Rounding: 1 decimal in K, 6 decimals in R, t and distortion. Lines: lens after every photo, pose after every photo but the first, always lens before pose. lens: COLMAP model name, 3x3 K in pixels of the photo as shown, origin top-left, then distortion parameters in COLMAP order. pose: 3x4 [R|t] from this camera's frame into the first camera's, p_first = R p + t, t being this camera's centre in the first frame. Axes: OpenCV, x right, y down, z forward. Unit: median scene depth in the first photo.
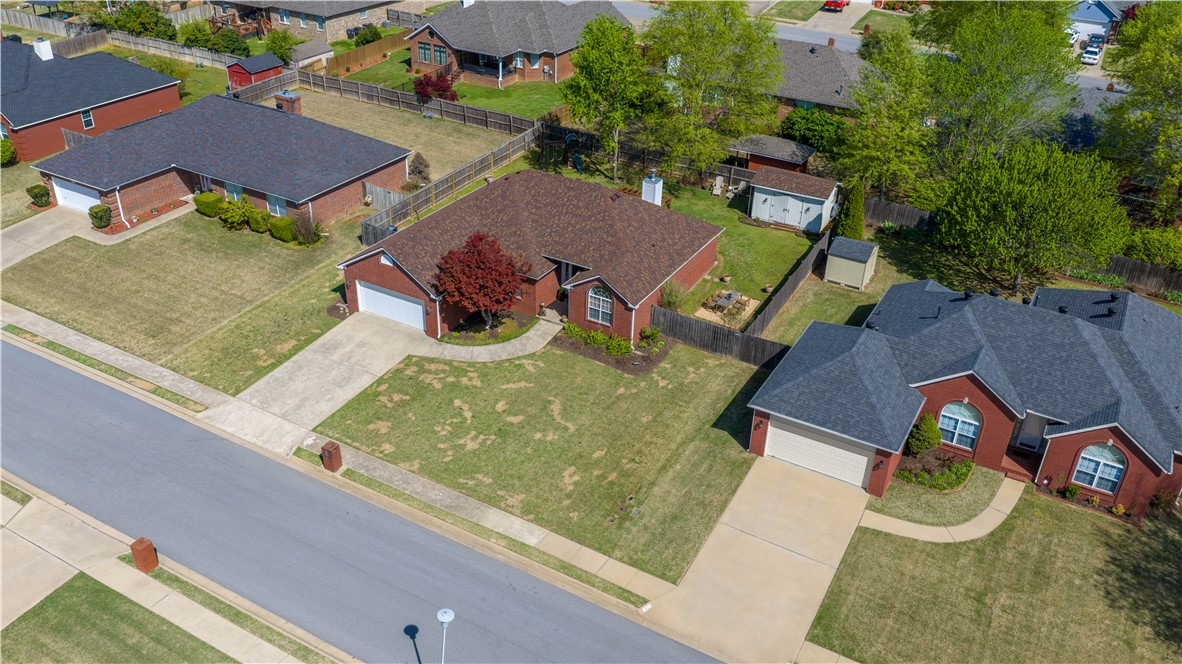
lens RADIAL K [[976.5, 0, 589.2], [0, 976.5, 337.5], [0, 0, 1]] dist [0.036082, -0.078162]
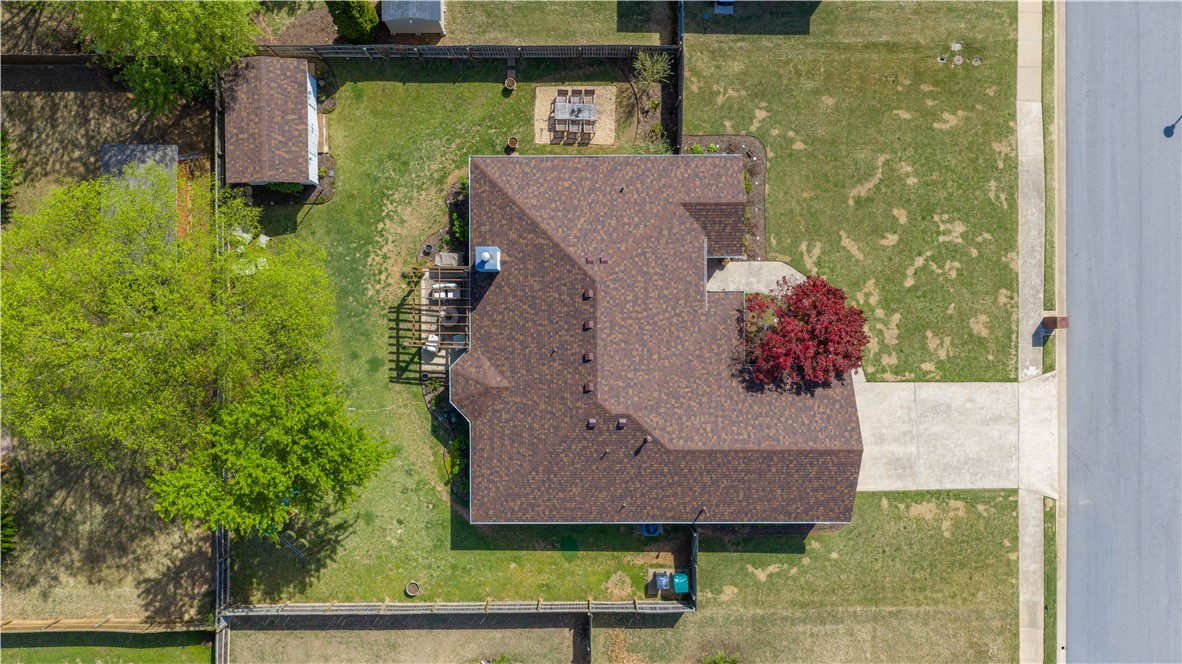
lens RADIAL K [[976.5, 0, 589.2], [0, 976.5, 337.5], [0, 0, 1]] dist [0.036082, -0.078162]
pose [[-0.497154, -0.867058, -0.032380, 0.003936], [0.429510, -0.278355, 0.859092, -0.845309], [-0.753896, 0.413194, 0.510795, 0.721643]]
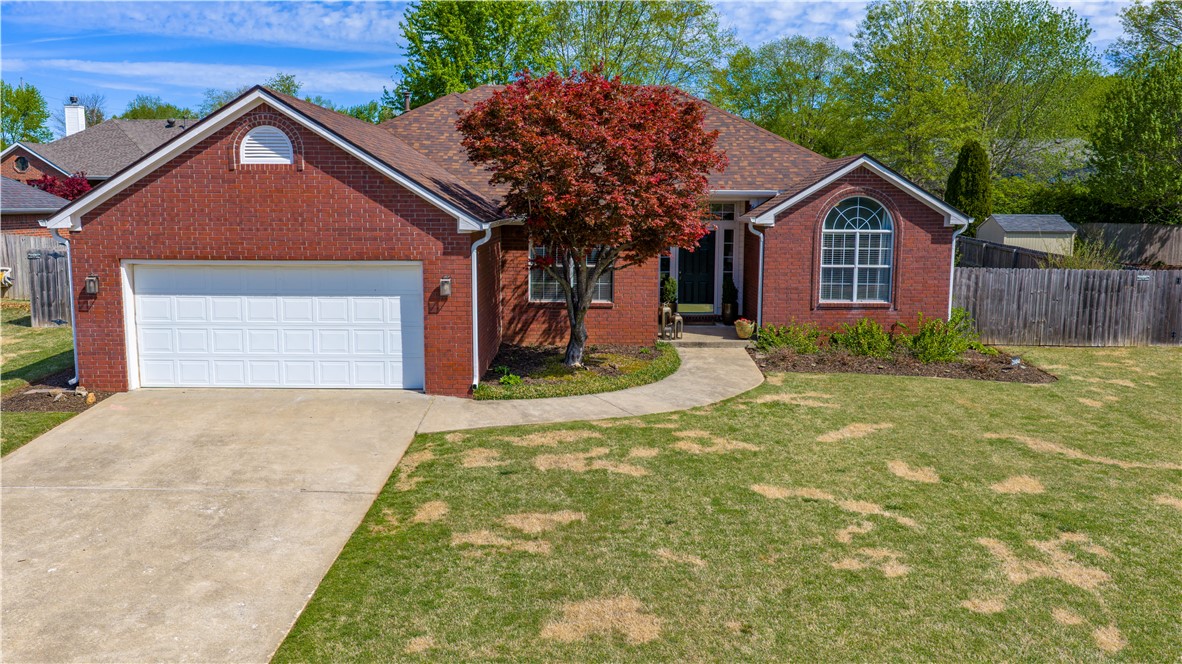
lens RADIAL K [[976.5, 0, 589.2], [0, 976.5, 337.5], [0, 0, 1]] dist [0.036082, -0.078162]
pose [[0.872944, -0.093111, 0.478851, -0.270569], [0.267383, 0.912351, -0.310036, 0.089694], [-0.408012, 0.398681, 0.821328, 0.751309]]
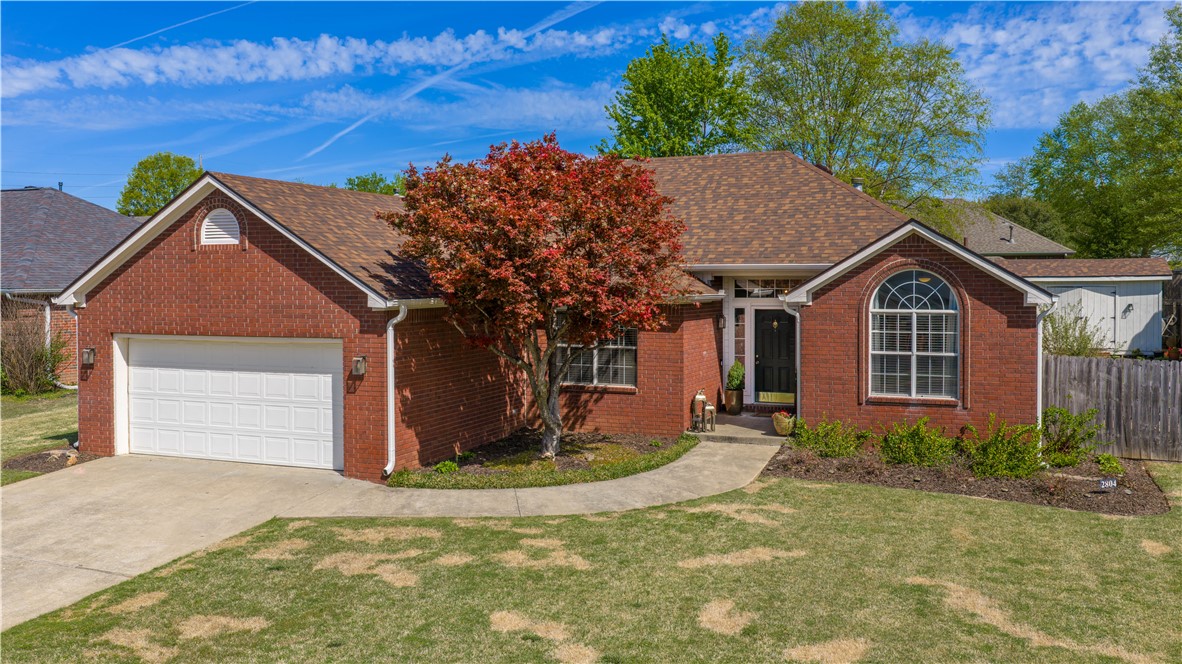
lens RADIAL K [[998.2, 0, 618.2], [0, 998.2, 297.2], [0, 0, 1]] dist [0.013897, -0.013654]
pose [[0.988965, -0.034677, 0.144036, -0.131055], [0.101030, 0.868947, -0.484484, 0.104633], [-0.108359, 0.493689, 0.862861, 0.734752]]
